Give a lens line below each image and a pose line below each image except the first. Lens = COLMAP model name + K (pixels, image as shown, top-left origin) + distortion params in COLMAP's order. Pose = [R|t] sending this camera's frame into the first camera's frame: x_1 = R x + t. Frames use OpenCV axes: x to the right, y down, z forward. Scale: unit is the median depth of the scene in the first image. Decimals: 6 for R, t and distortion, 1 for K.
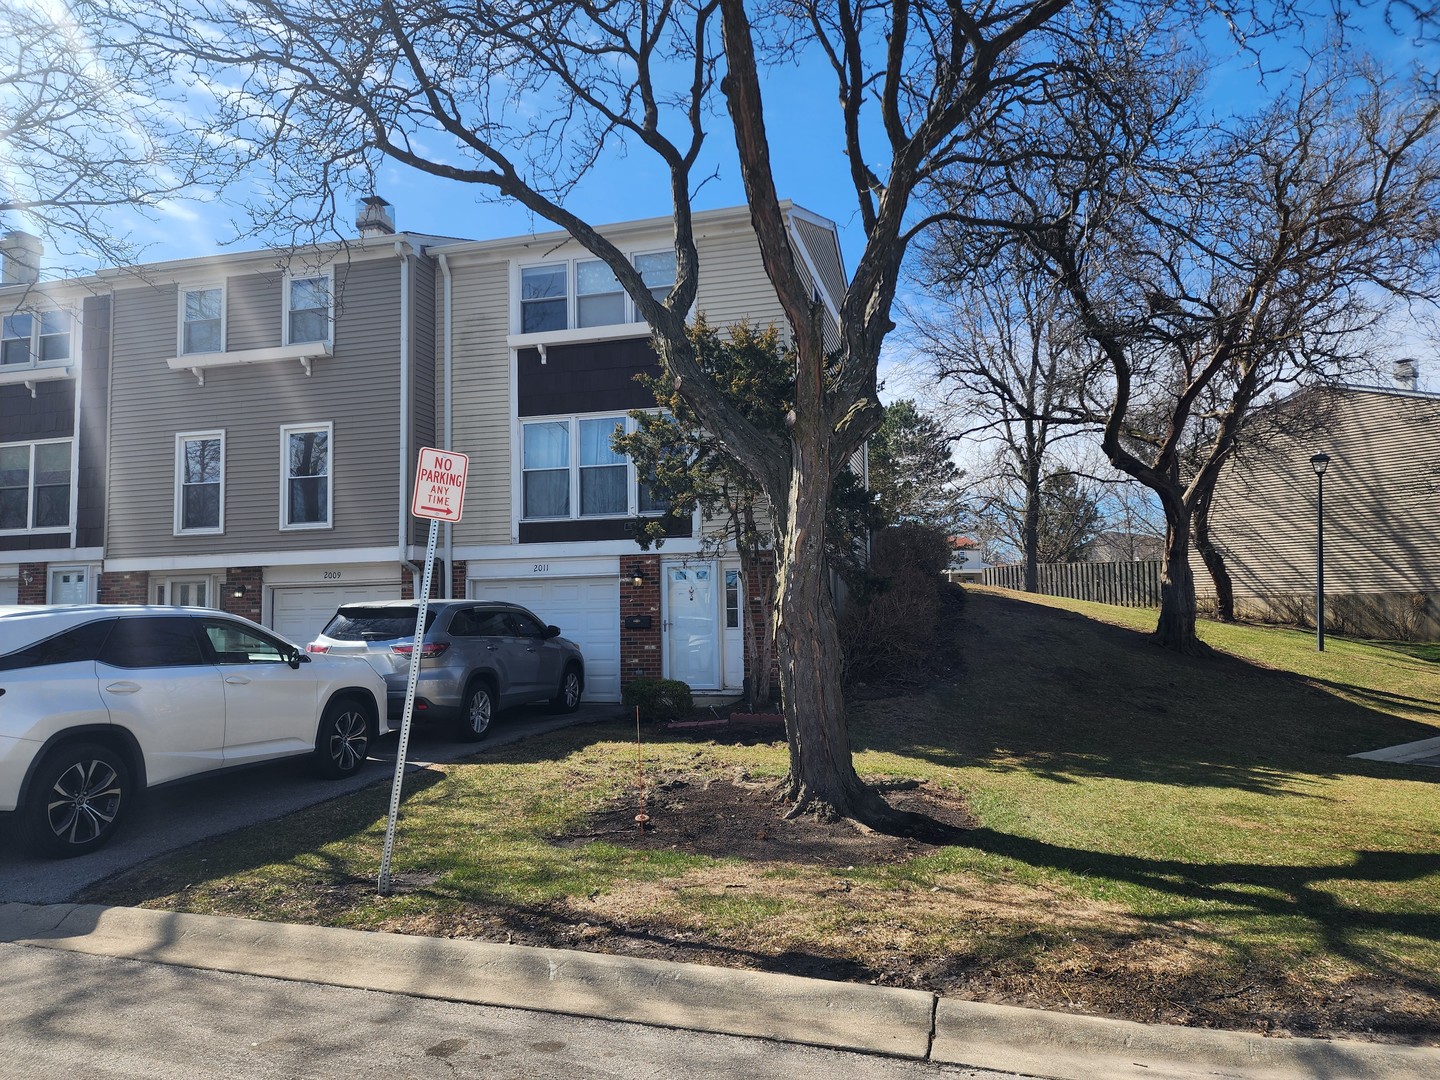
lens RADIAL K [[954.4, 0, 725.2], [0, 954.4, 549.2], [0, 0, 1]] dist [0.086556, -0.070502]
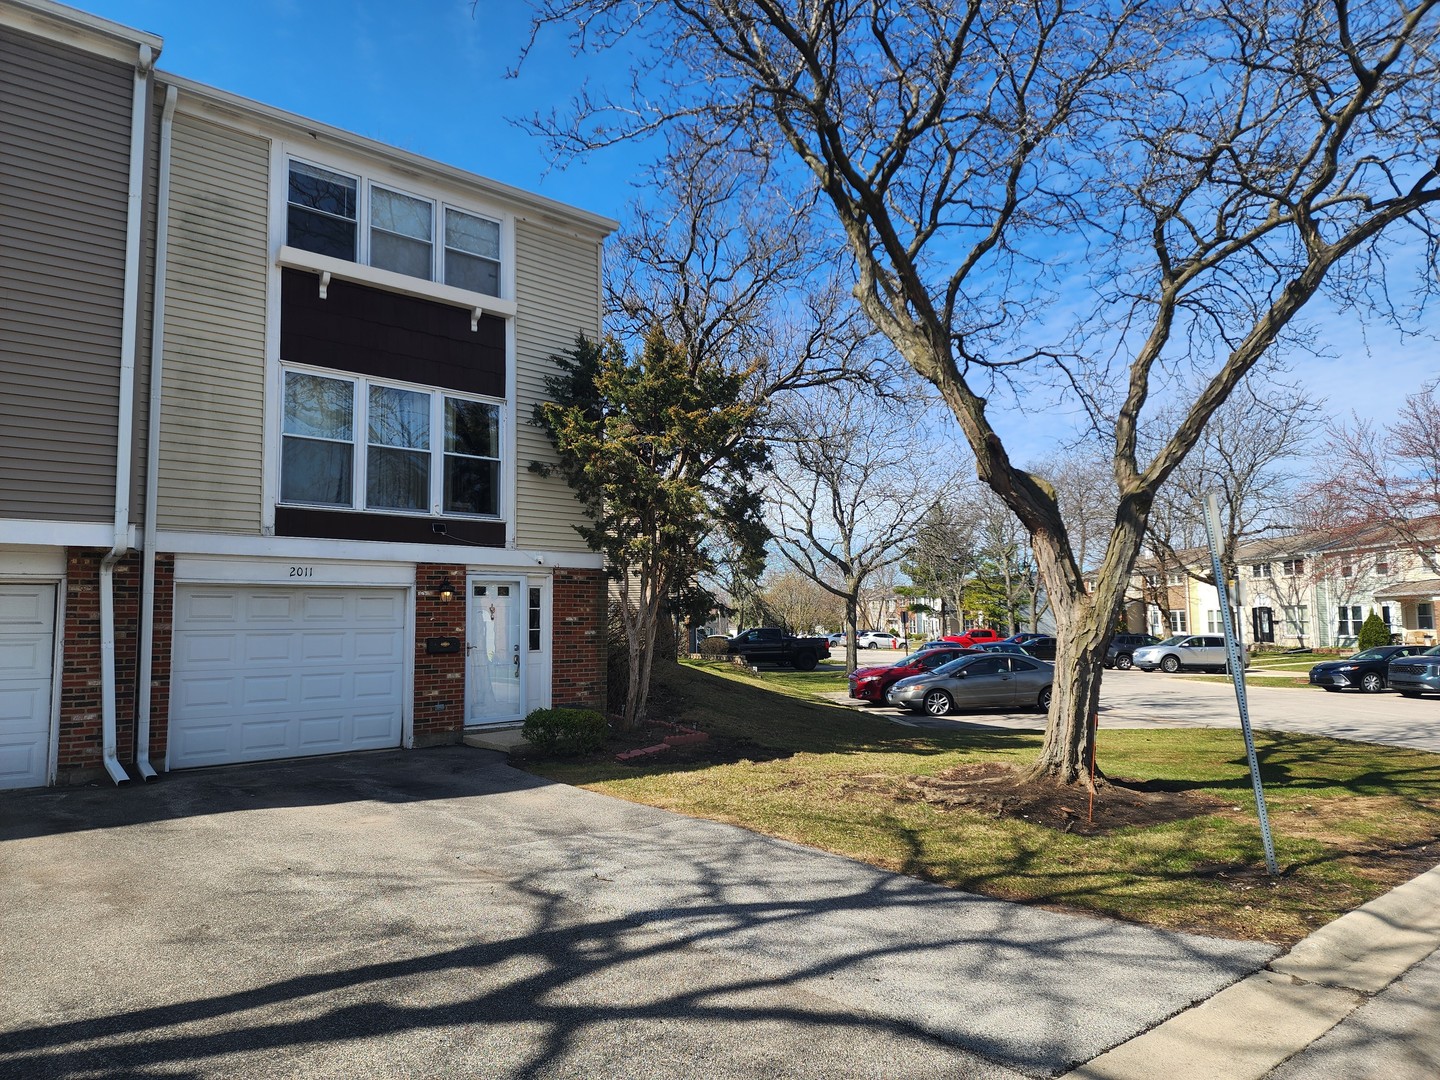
lens RADIAL K [[956.5, 0, 715.2], [0, 956.5, 530.5], [0, 0, 1]] dist [0.077389, -0.072974]
pose [[0.546749, 0.094026, 0.832000, -0.642825], [-0.058297, 0.995538, -0.074197, 0.024801], [-0.835264, -0.007936, 0.549791, 0.337200]]
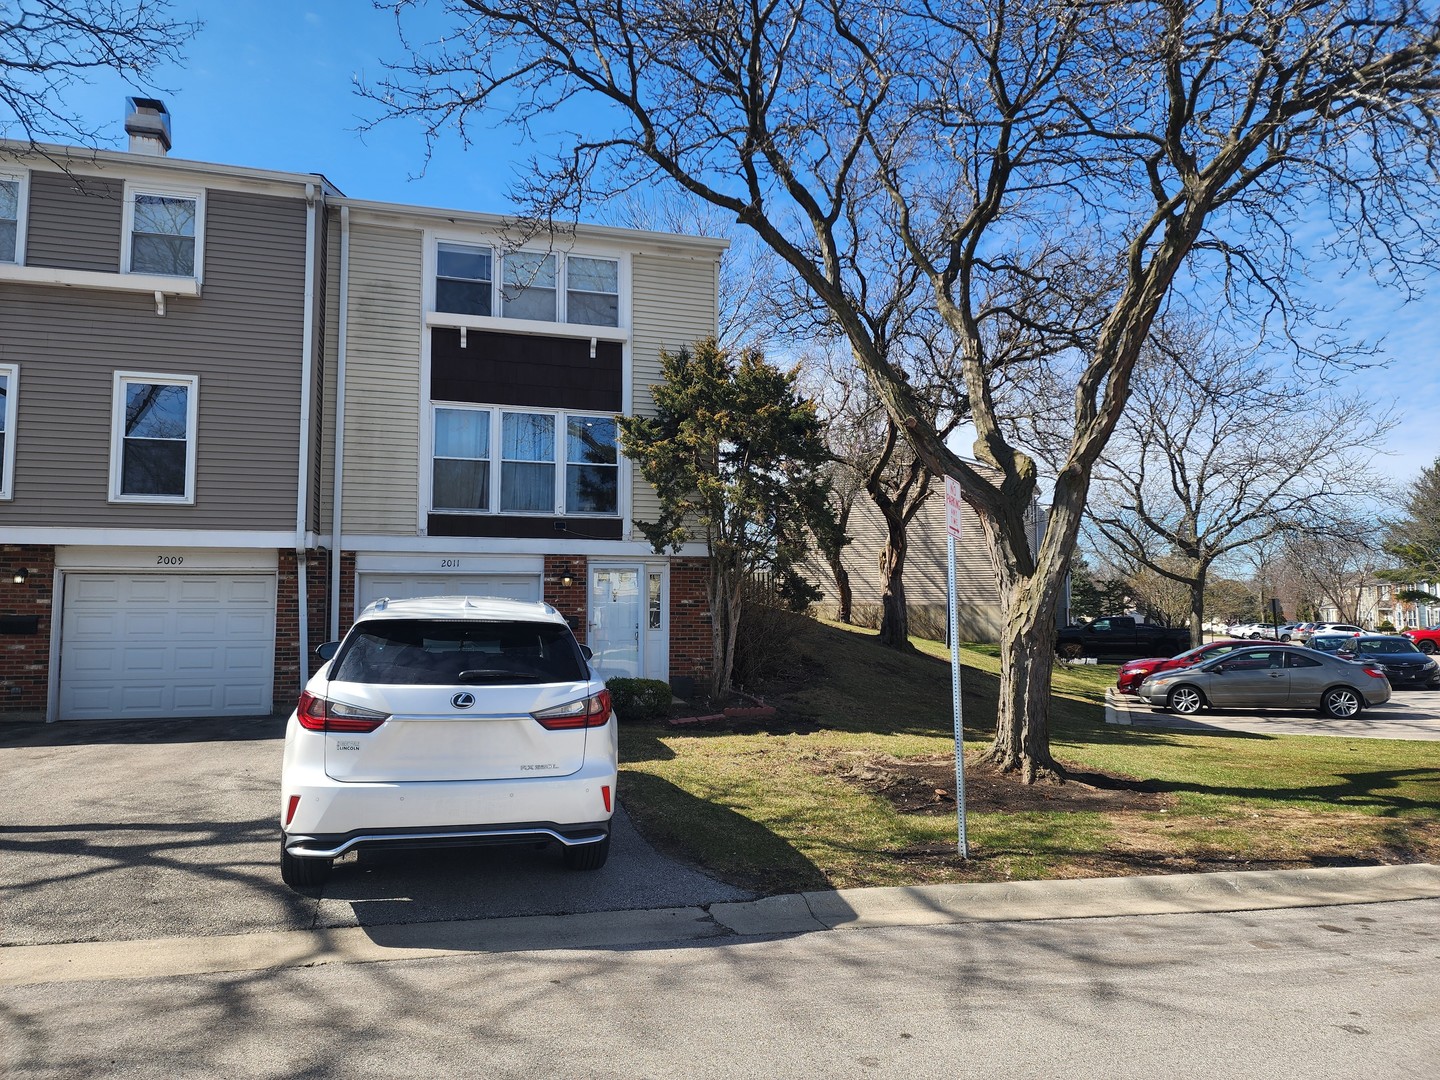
lens RADIAL K [[956.5, 0, 715.2], [0, 956.5, 530.5], [0, 0, 1]] dist [0.077389, -0.072974]
pose [[0.859739, 0.061531, 0.507014, -0.454144], [-0.050603, 0.998094, -0.035321, 0.007750], [-0.508221, 0.004711, 0.861214, 0.058952]]
